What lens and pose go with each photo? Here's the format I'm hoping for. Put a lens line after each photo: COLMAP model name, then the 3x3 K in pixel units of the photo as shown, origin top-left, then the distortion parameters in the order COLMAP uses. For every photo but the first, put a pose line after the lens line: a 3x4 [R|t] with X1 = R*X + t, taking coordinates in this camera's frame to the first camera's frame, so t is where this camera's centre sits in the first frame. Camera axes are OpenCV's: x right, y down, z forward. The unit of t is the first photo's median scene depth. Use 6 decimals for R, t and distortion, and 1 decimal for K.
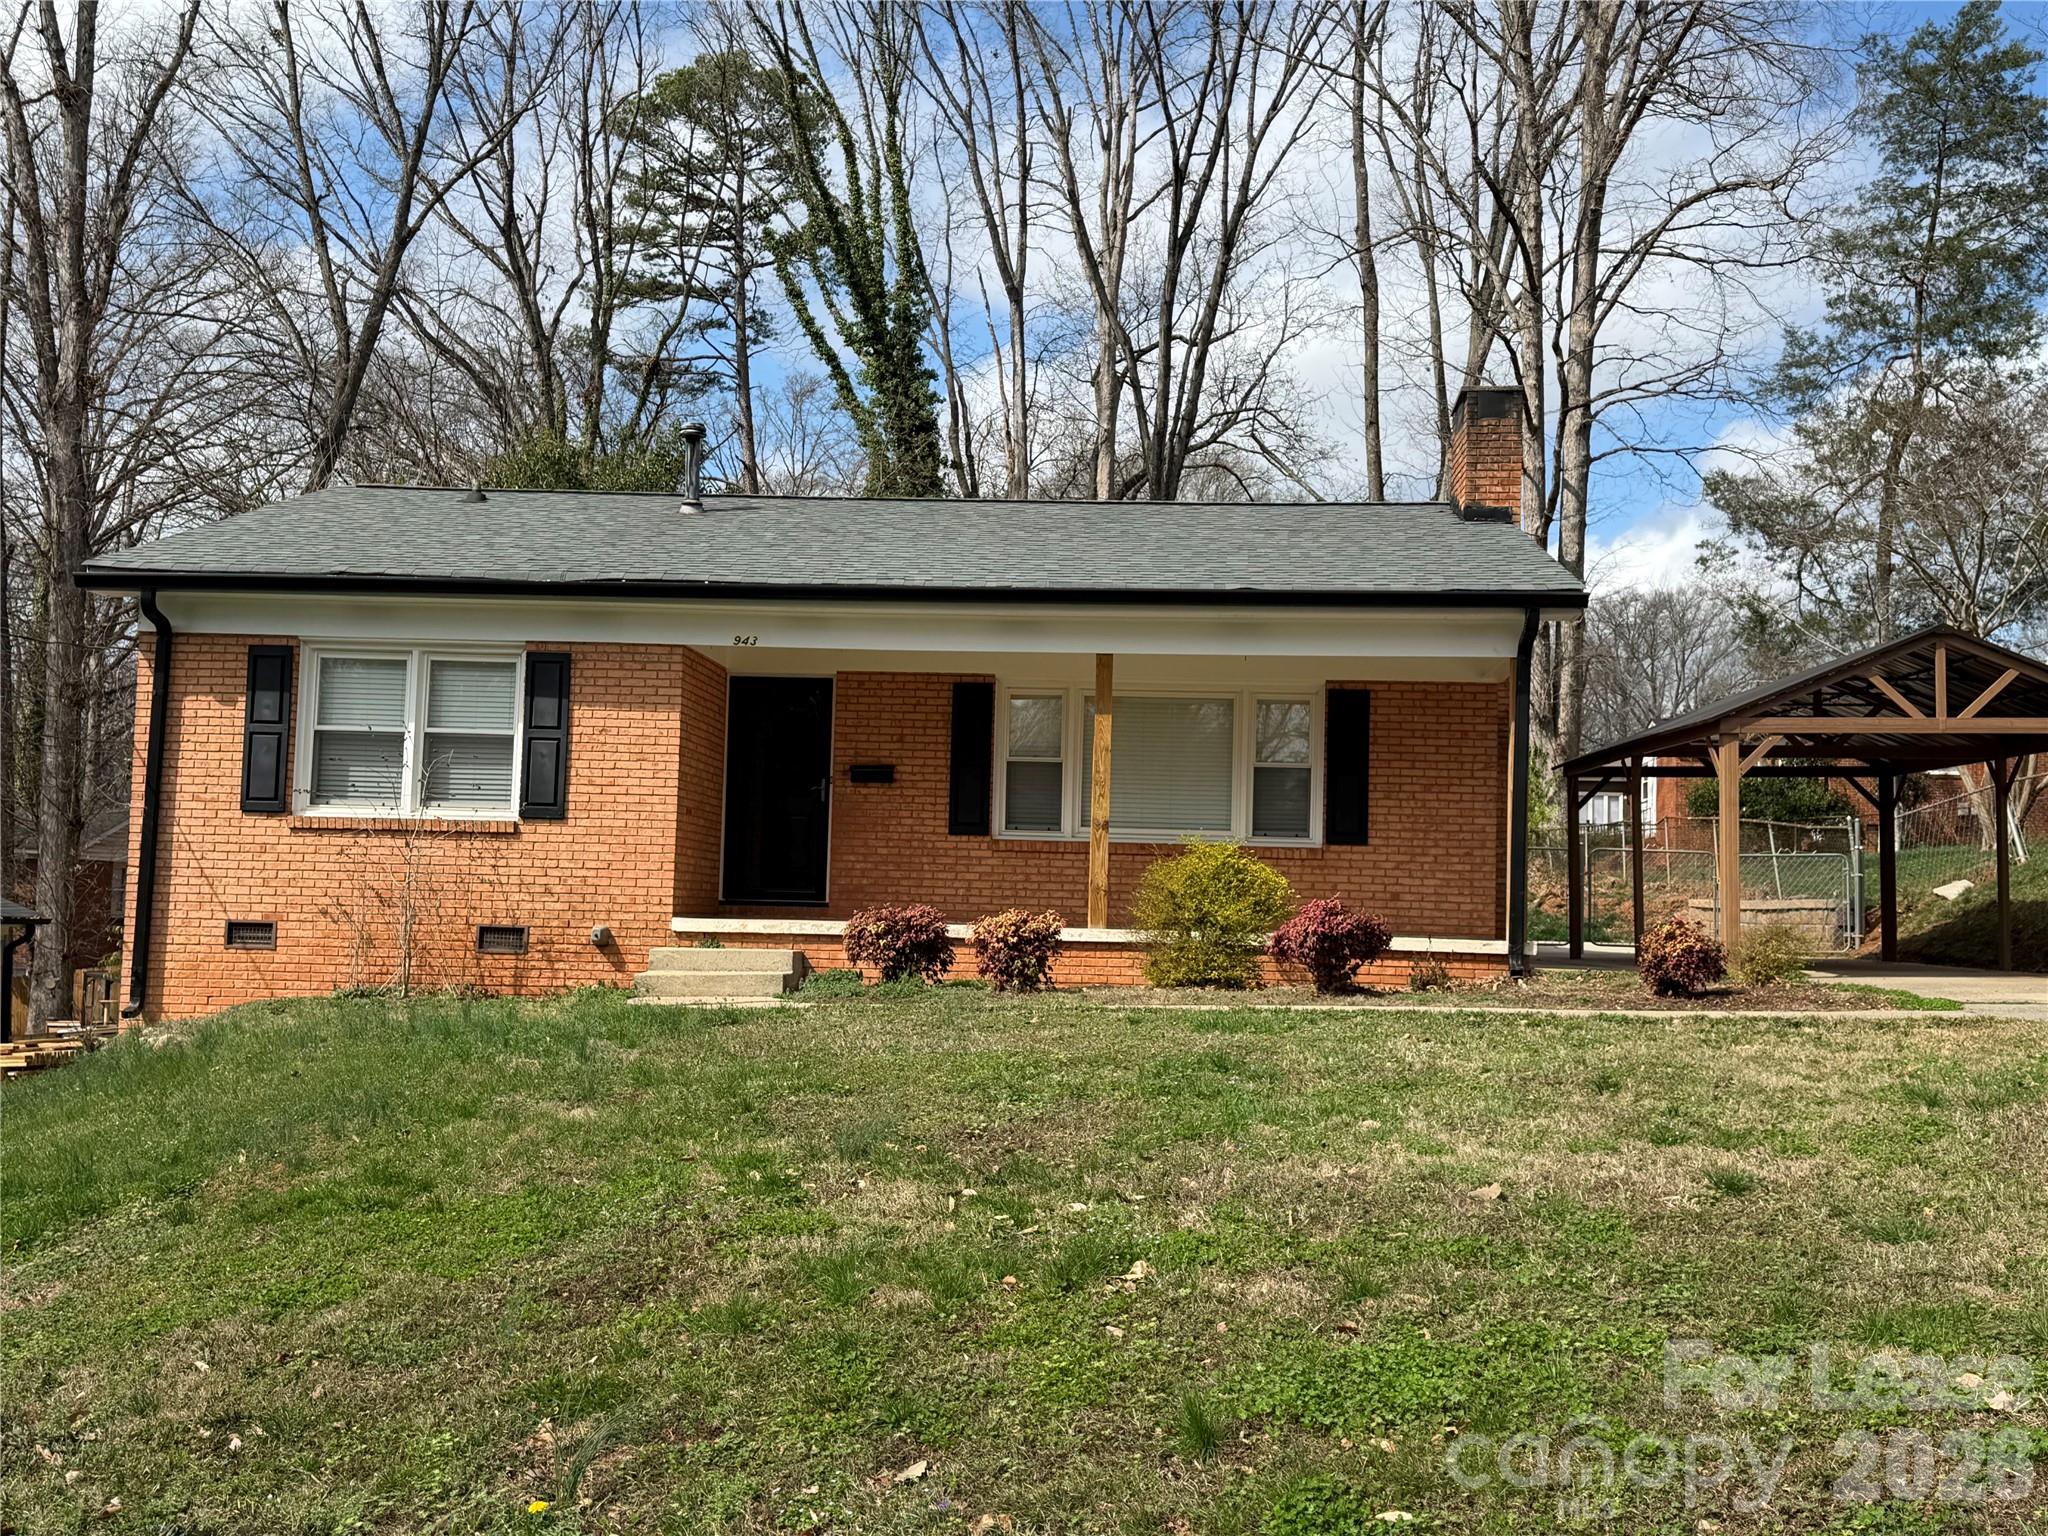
lens RADIAL K [[2065.7, 0, 1020.6], [0, 2065.7, 761.0], [0, 0, 1]] dist [0.062994, 0.000000]
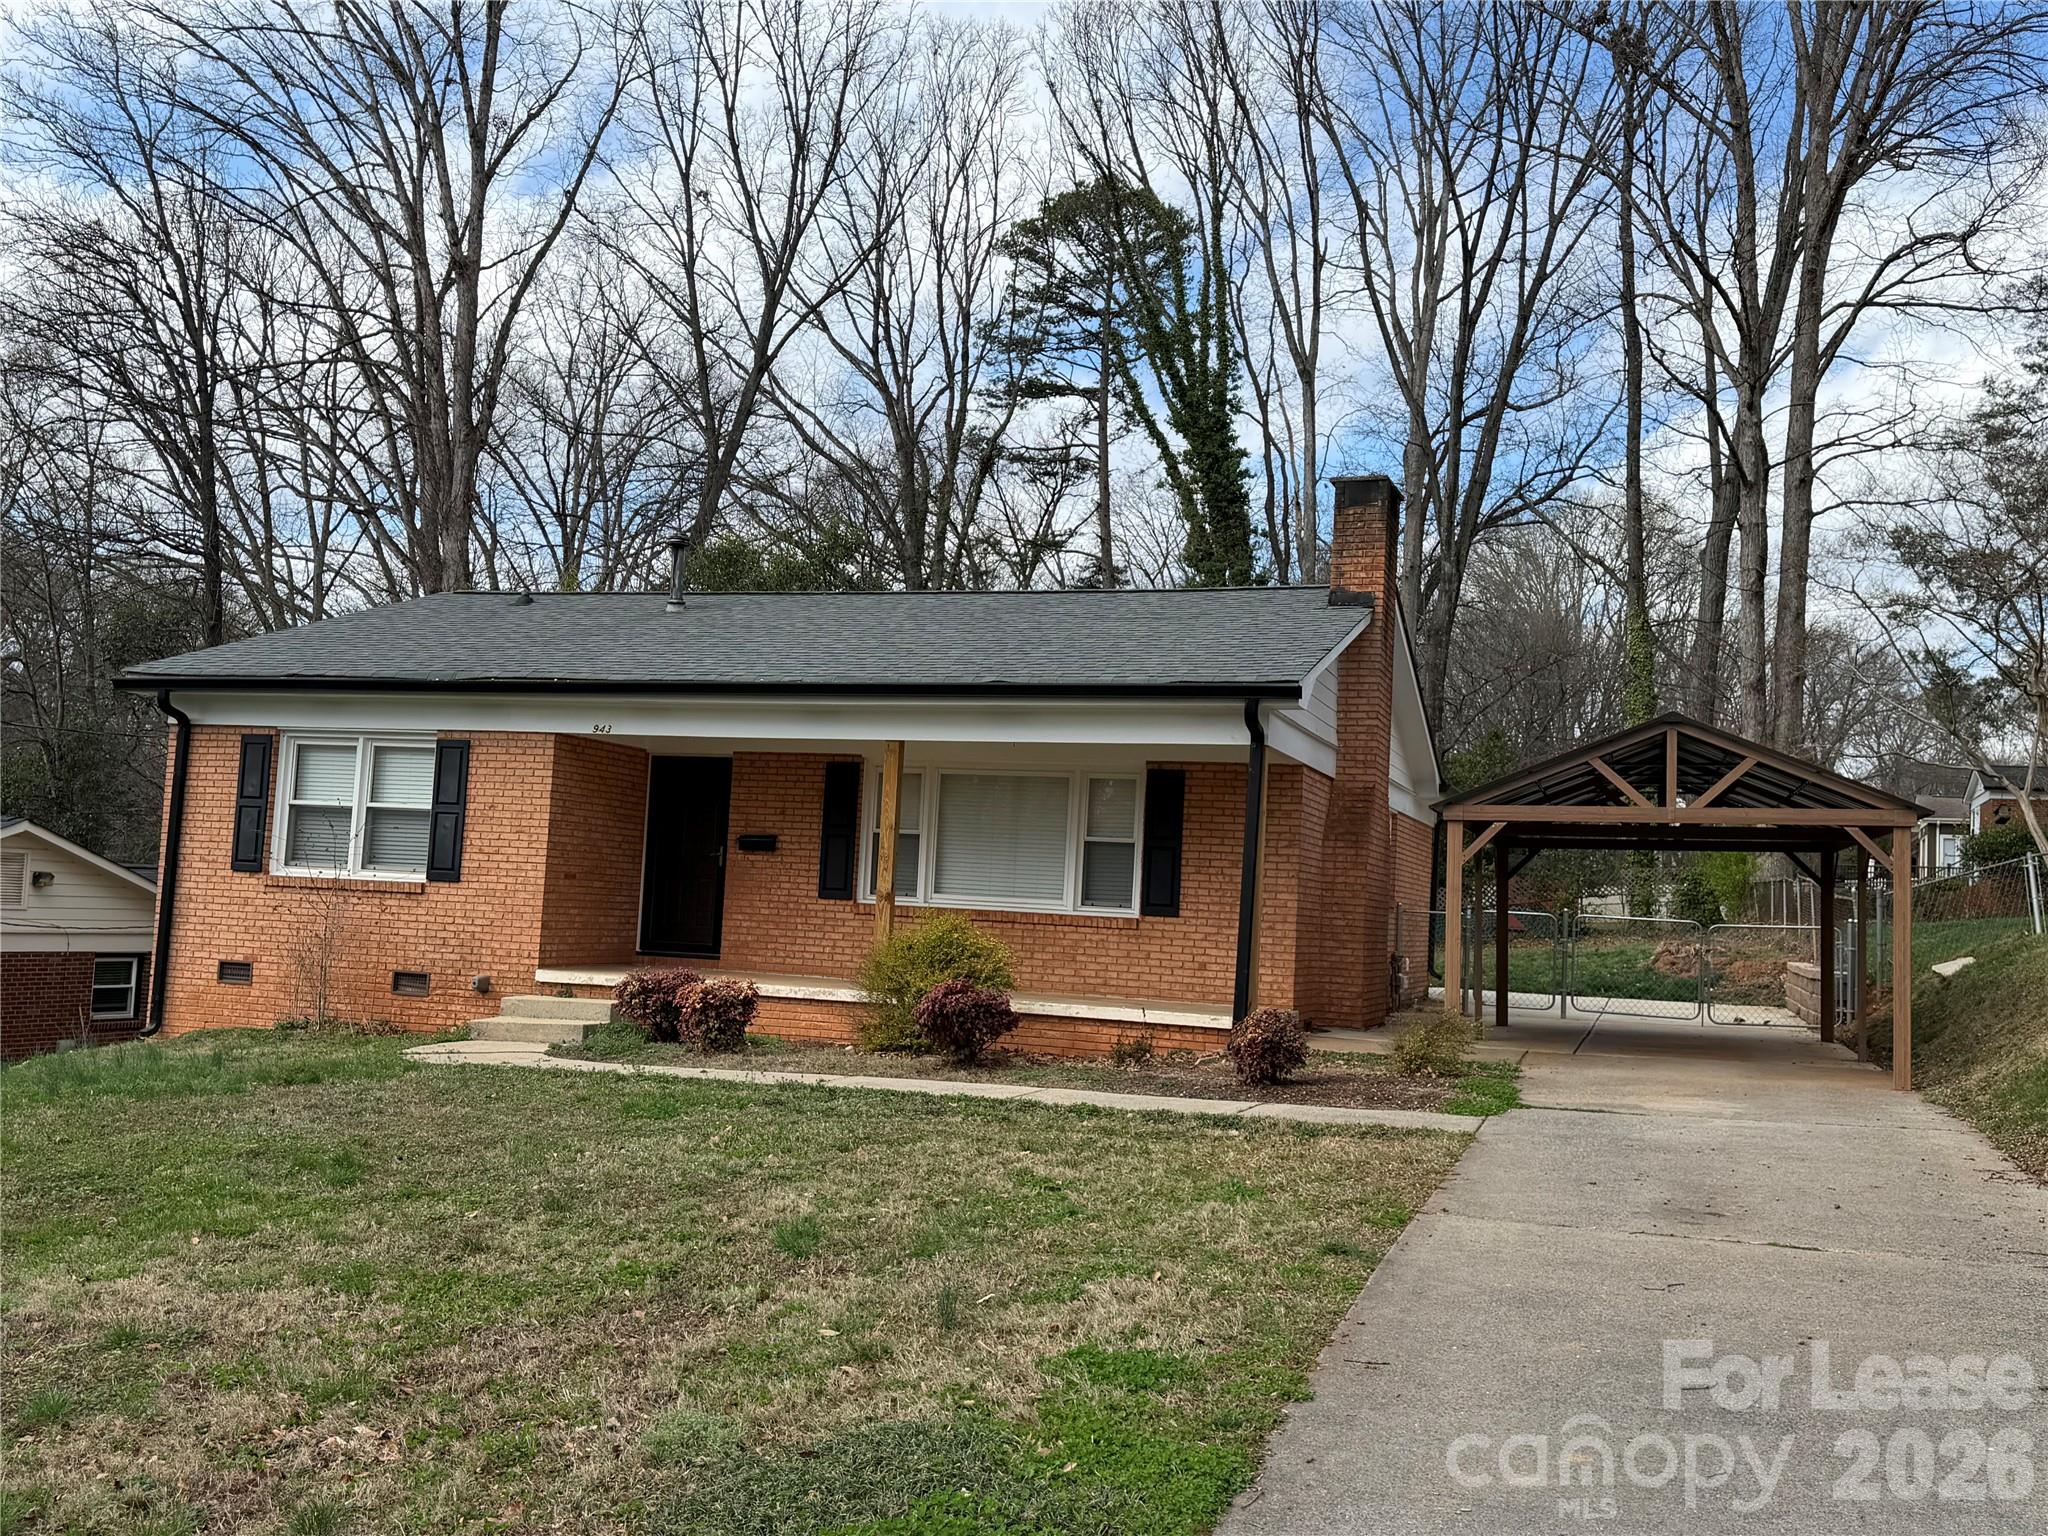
lens RADIAL K [[1845.8, 0, 1032.3], [0, 1845.8, 771.2], [0, 0, 1]] dist [0.065338, -0.039507]
pose [[0.964808, 0.002845, -0.262938, 0.341174], [-0.005203, 0.999952, -0.008270, -0.025637], [0.262902, 0.009347, 0.964777, 0.065263]]
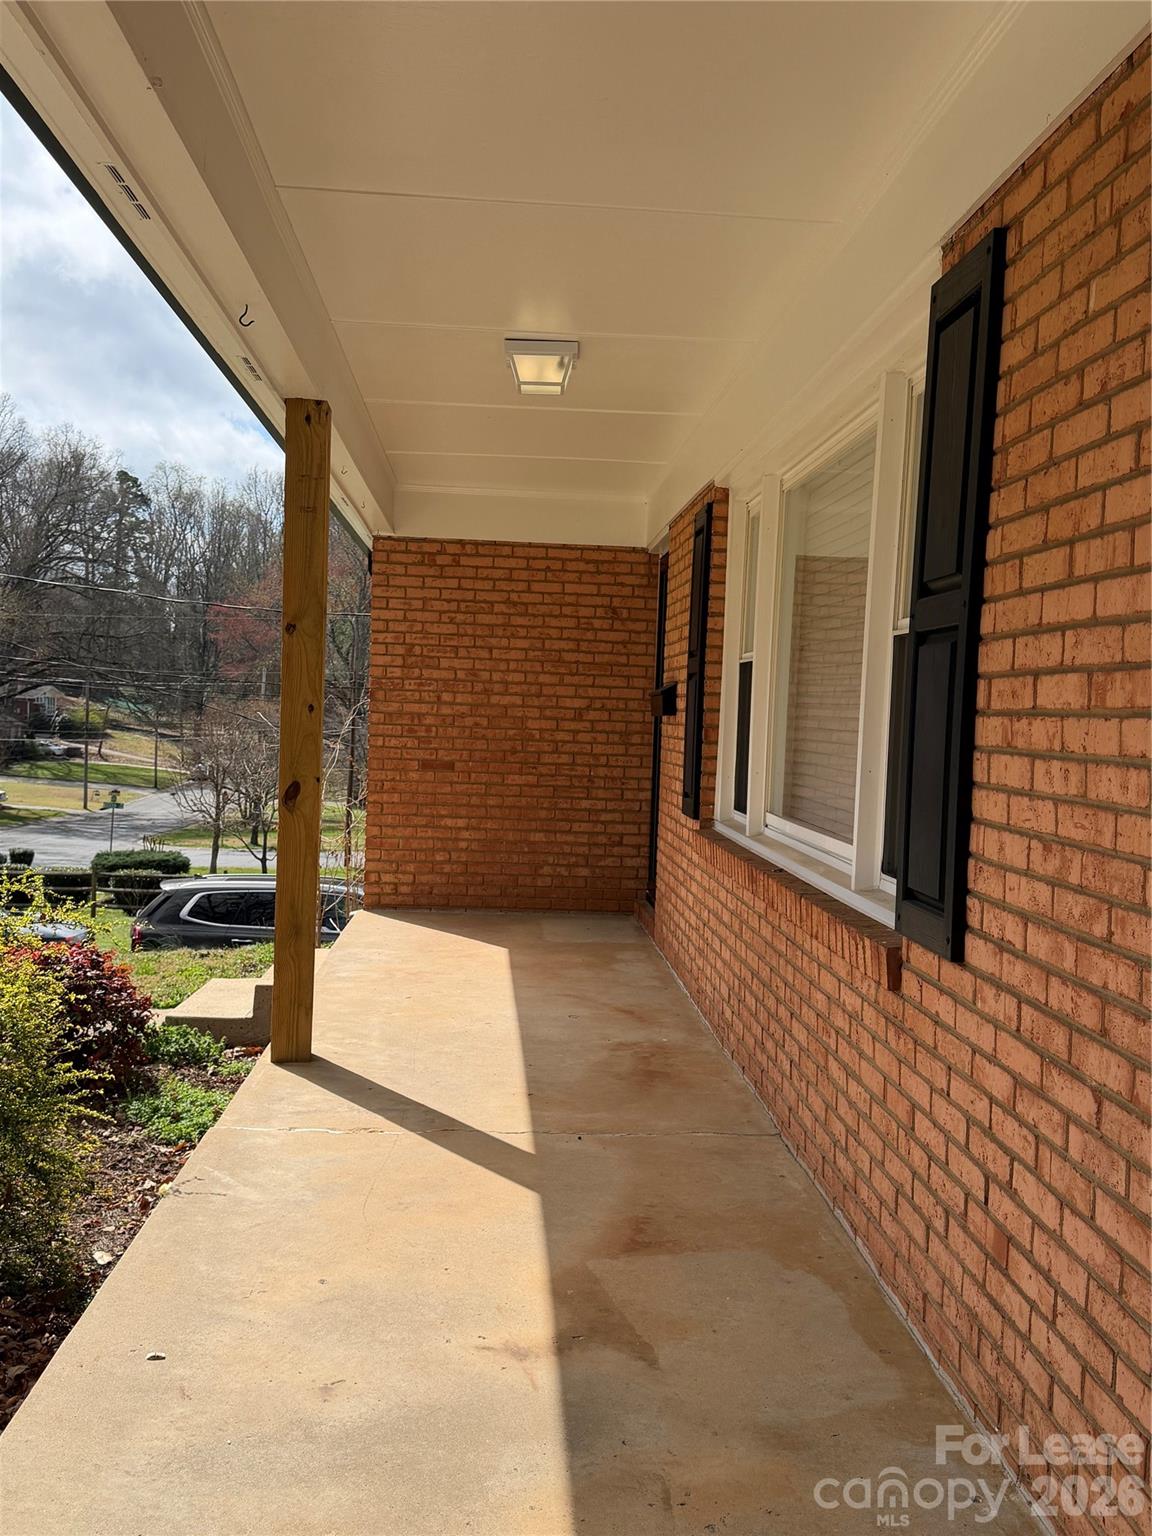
lens RADIAL K [[1384.3, 0, 576.3], [0, 1384.3, 764.6], [0, 0, 1]] dist [0.065338, -0.039507]
pose [[0.119576, 0.022510, -0.992570, 0.308709], [0.042099, 0.998729, 0.027721, 0.011675], [0.991932, -0.045101, 0.118476, 0.934899]]
